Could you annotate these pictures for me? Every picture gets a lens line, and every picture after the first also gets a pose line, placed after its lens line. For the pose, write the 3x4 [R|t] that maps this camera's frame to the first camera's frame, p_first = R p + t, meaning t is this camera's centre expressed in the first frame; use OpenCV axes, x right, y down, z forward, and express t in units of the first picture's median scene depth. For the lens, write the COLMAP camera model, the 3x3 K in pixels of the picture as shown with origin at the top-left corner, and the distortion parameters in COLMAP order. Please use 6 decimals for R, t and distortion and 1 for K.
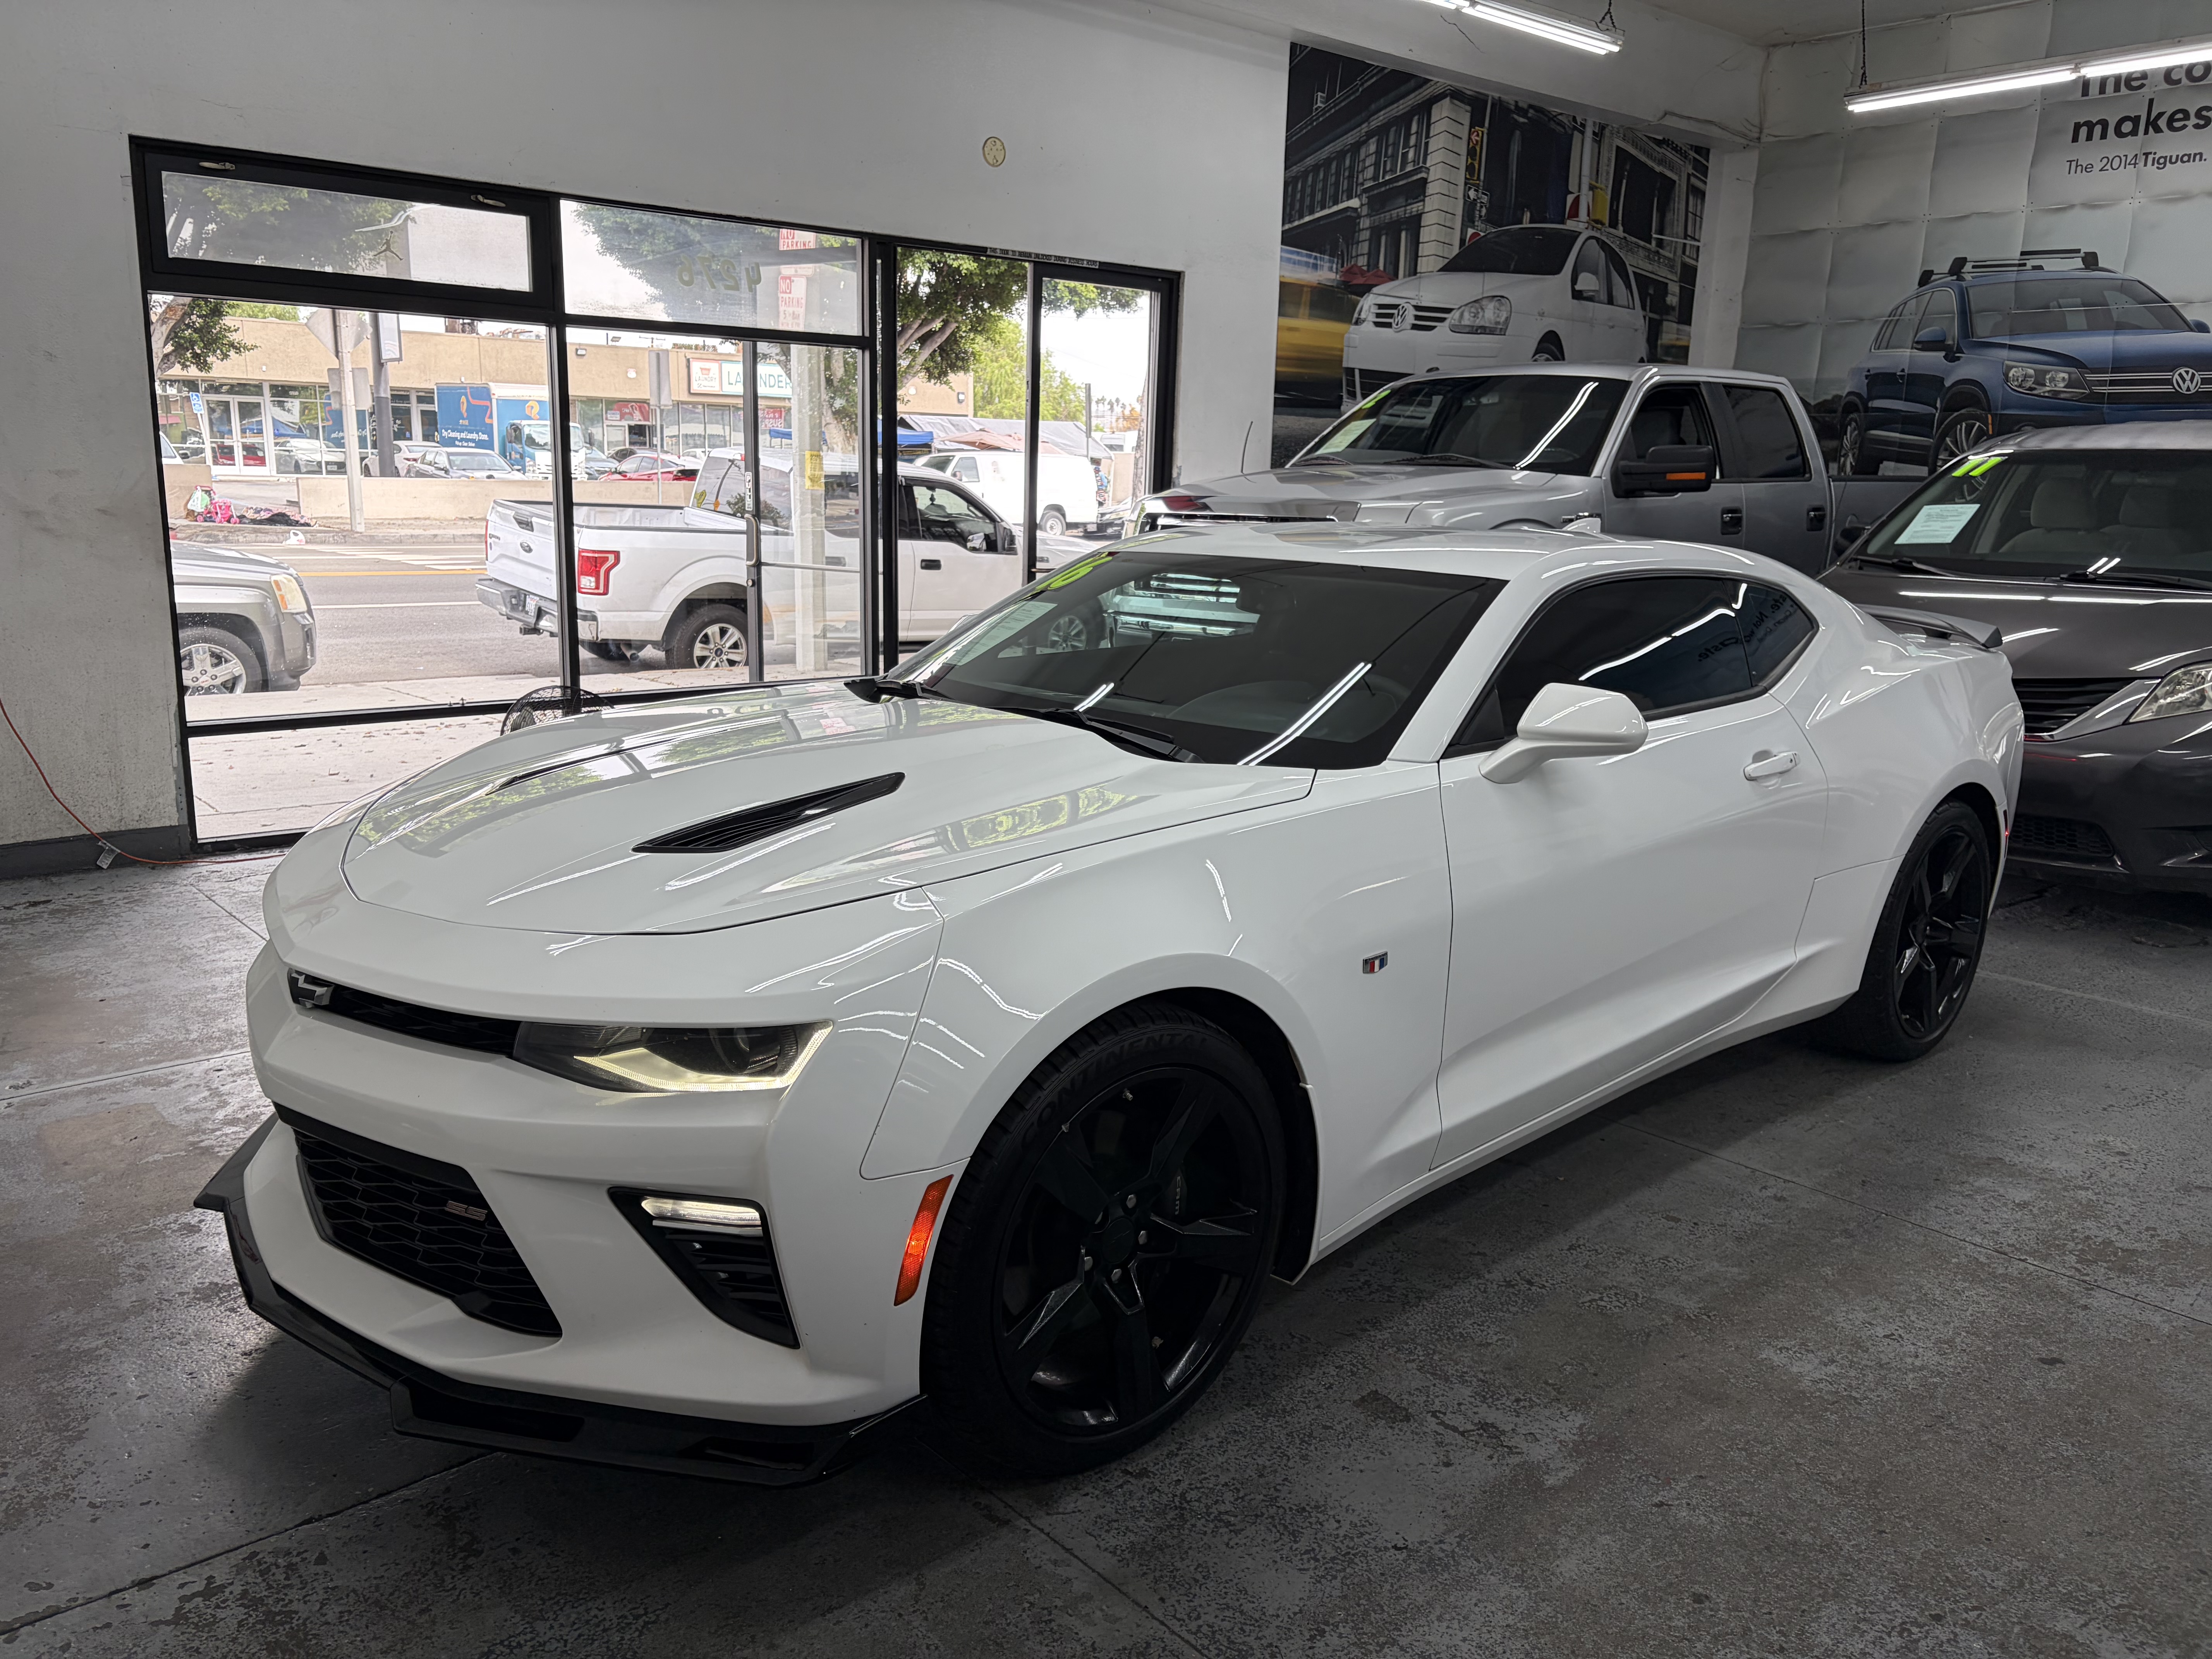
lens RADIAL K [[1676.3, 0, 1094.8], [0, 1676.3, 831.0], [0, 0, 1]] dist [0.043425, -0.041295]
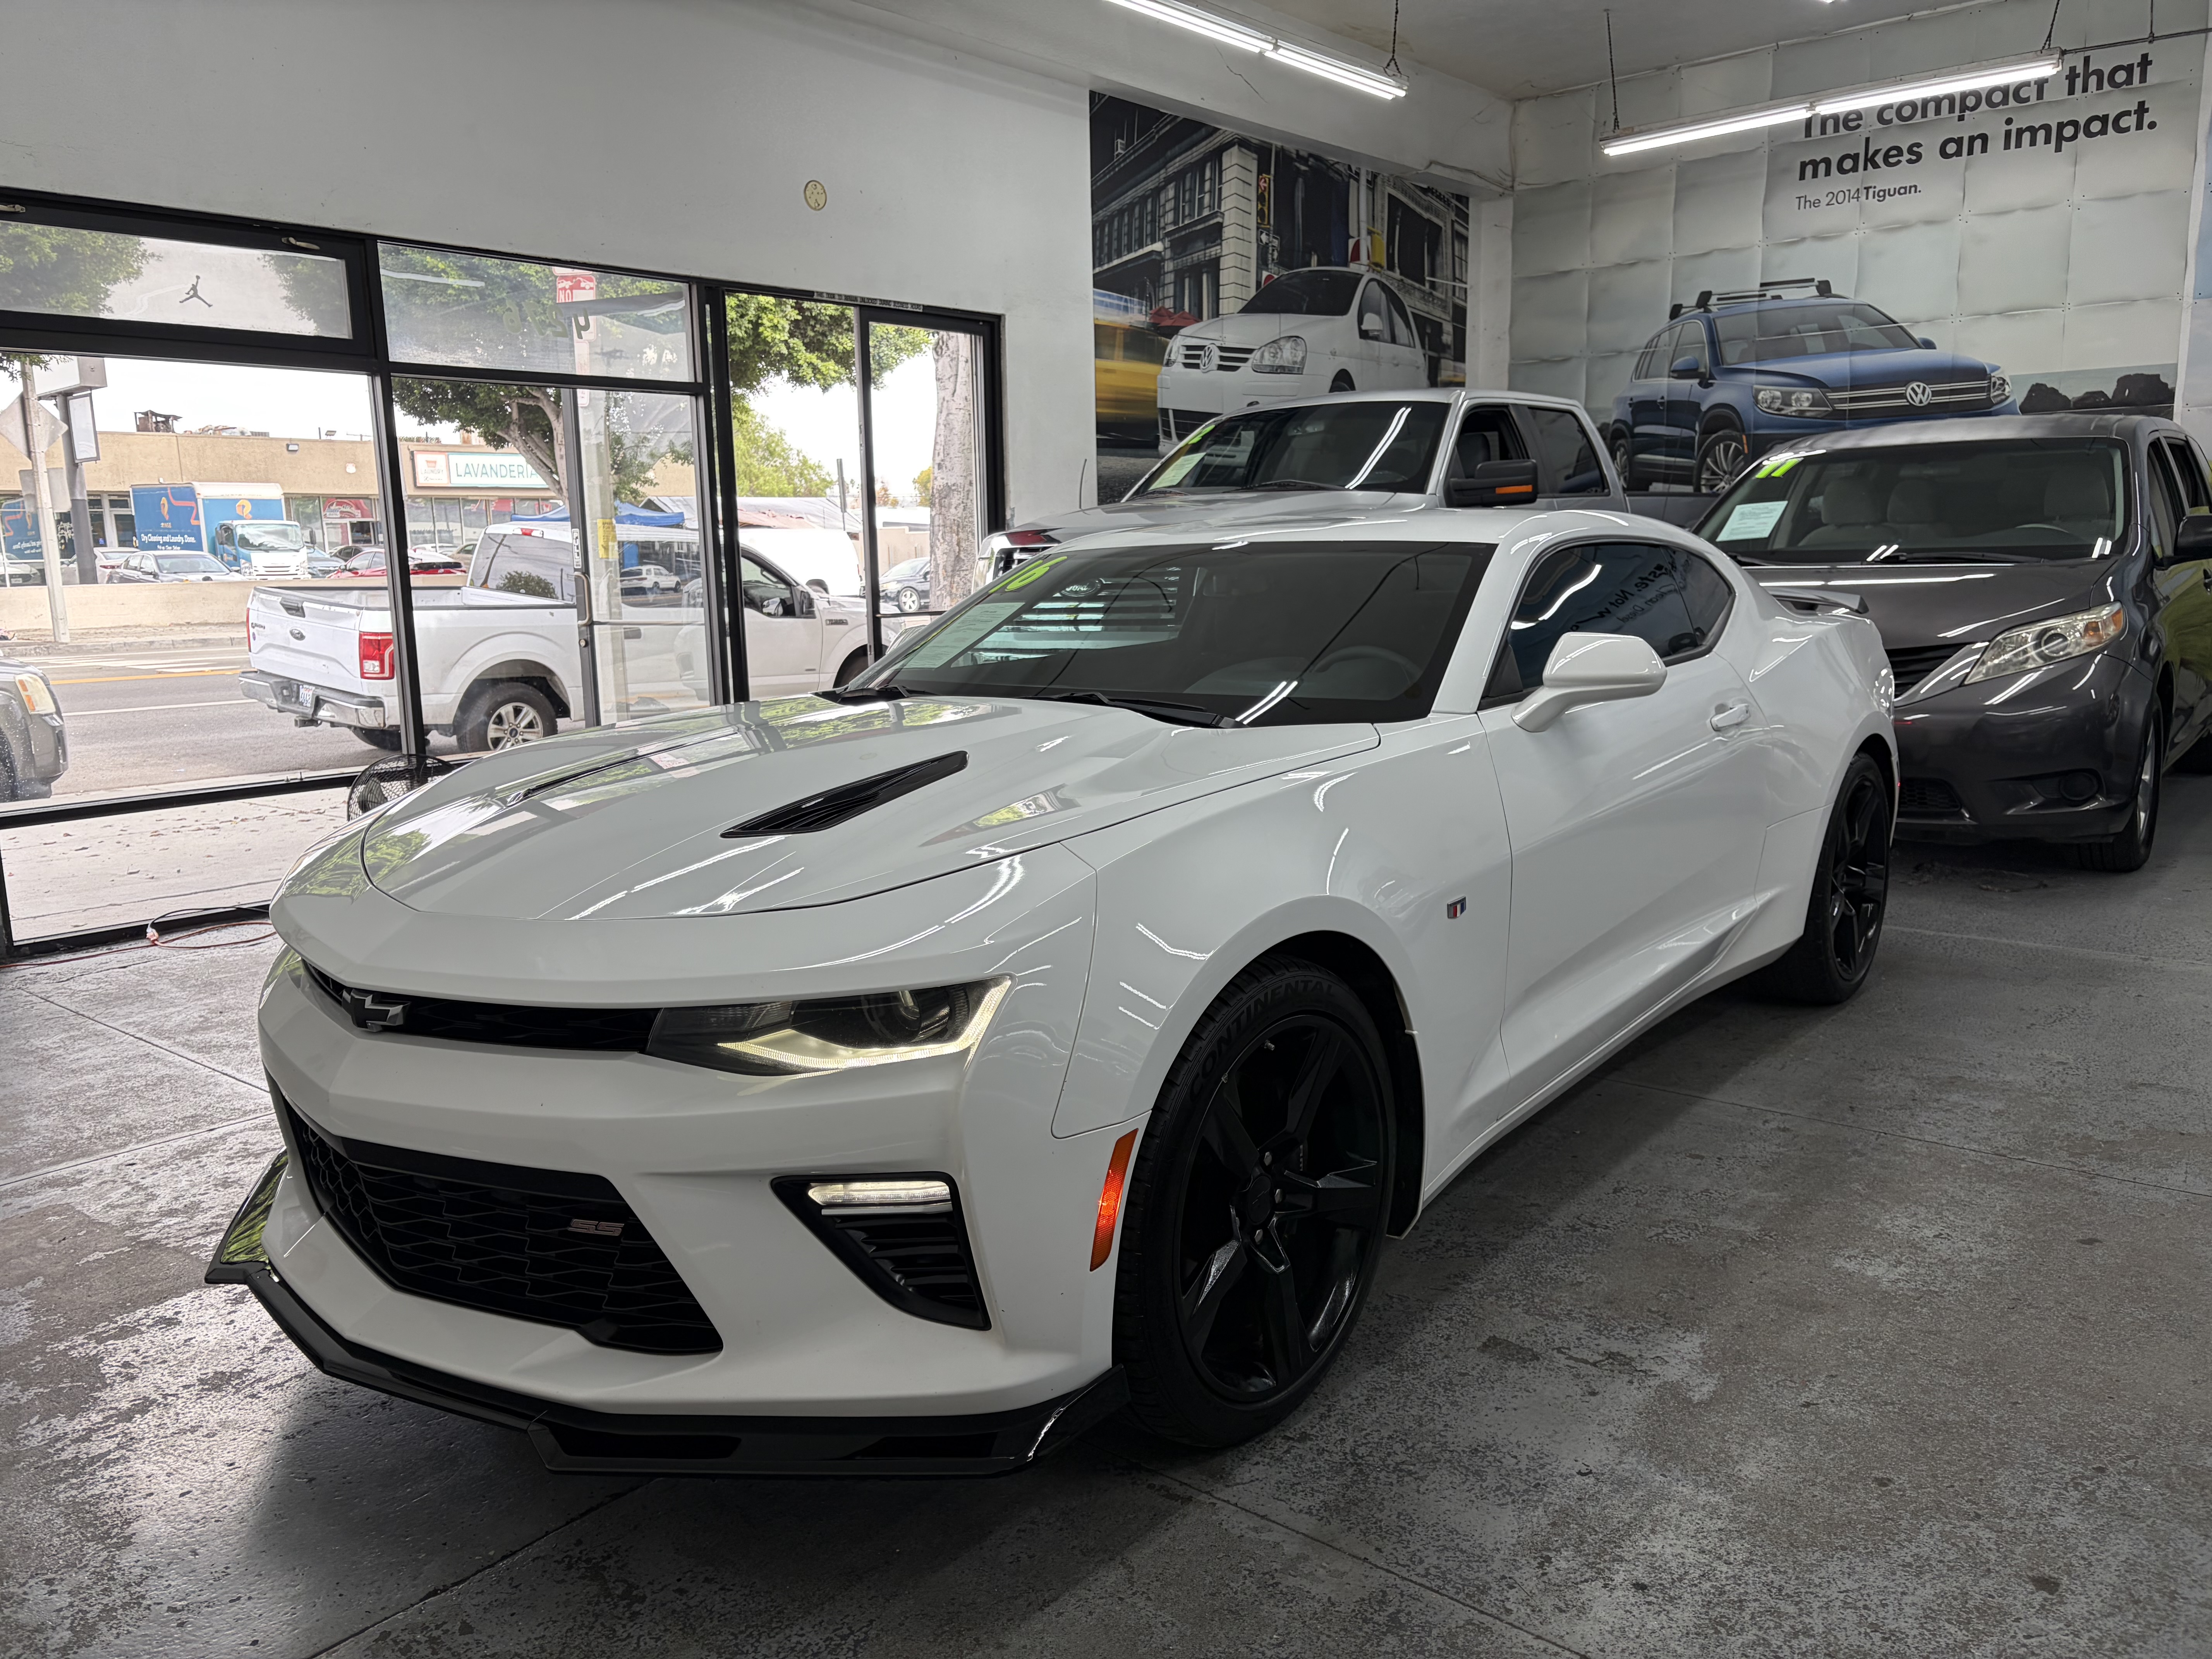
lens RADIAL K [[1676.3, 0, 1095.0], [0, 1676.3, 847.4], [0, 0, 1]] dist [0.043425, -0.041295]
pose [[0.987331, -0.071029, 0.141888, -0.104449], [0.075866, 0.996697, -0.028967, 0.031322], [-0.139361, 0.039364, 0.989459, 0.021411]]
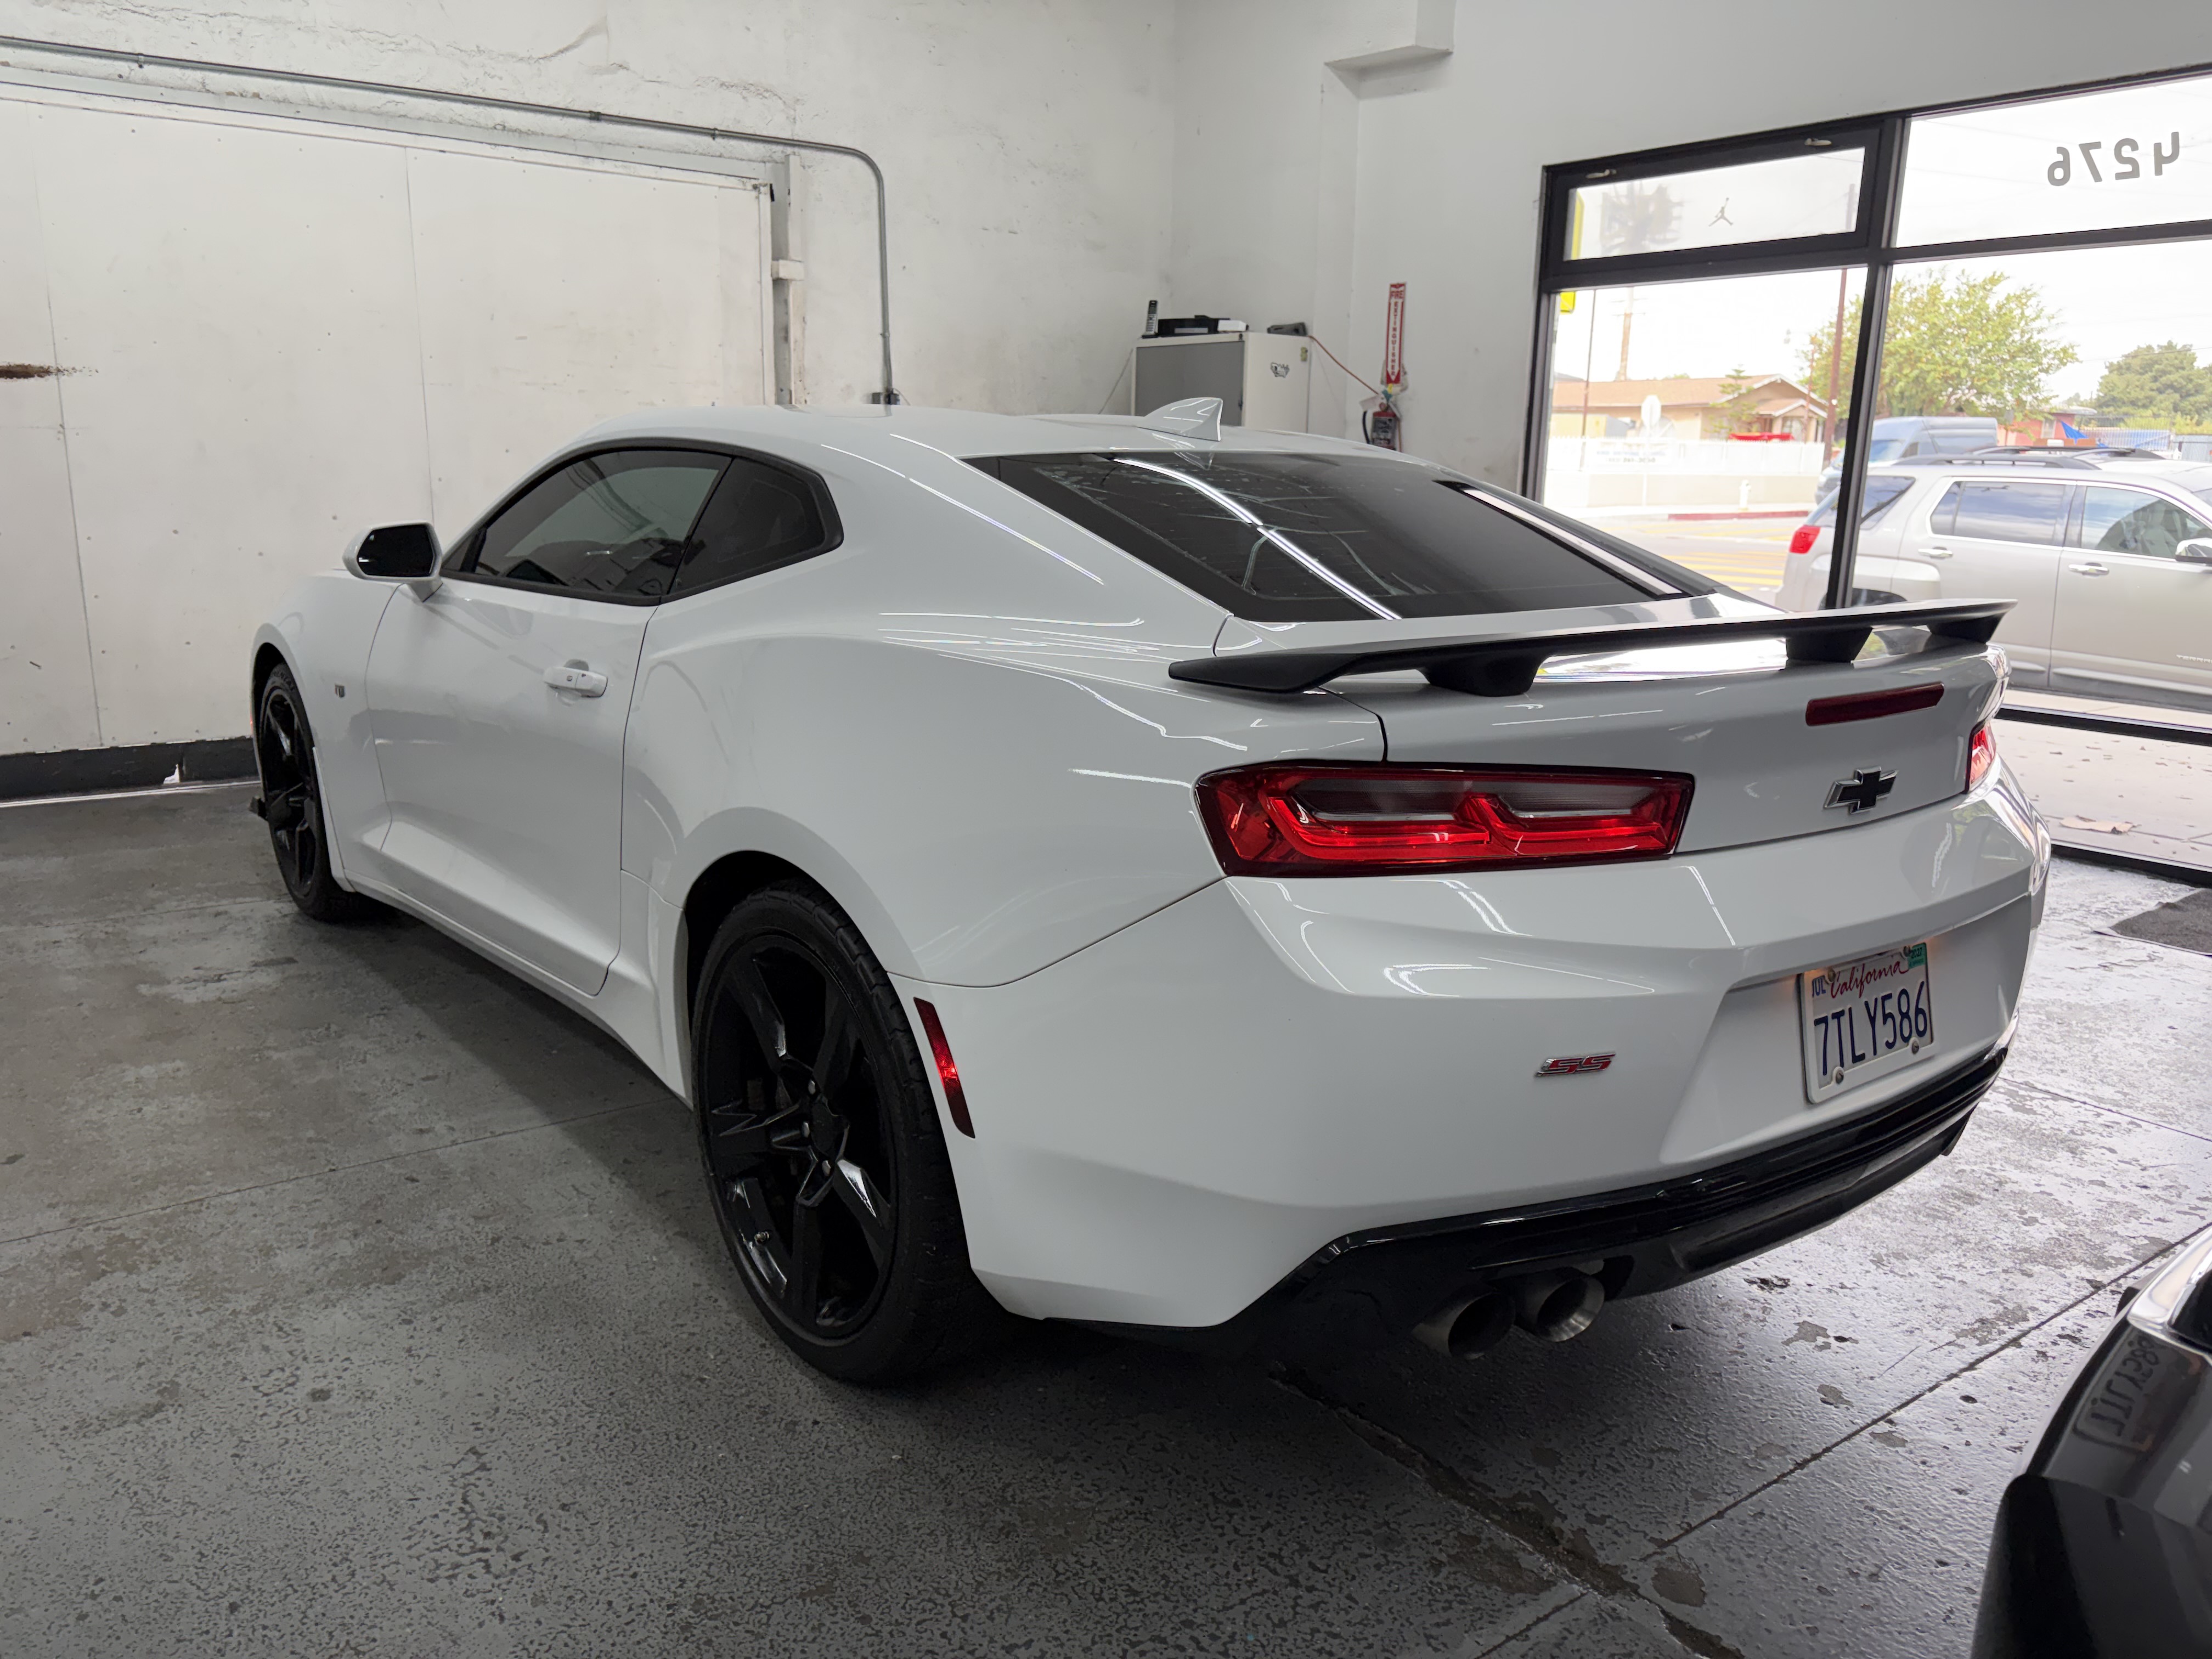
lens RADIAL K [[1676.3, 0, 1107.8], [0, 1676.3, 832.4], [0, 0, 1]] dist [0.043425, -0.041295]
pose [[-0.073915, 0.194257, -0.978162, 0.881157], [-0.230953, 0.950846, 0.206284, -0.145152], [0.970153, 0.241157, -0.025417, 0.962862]]
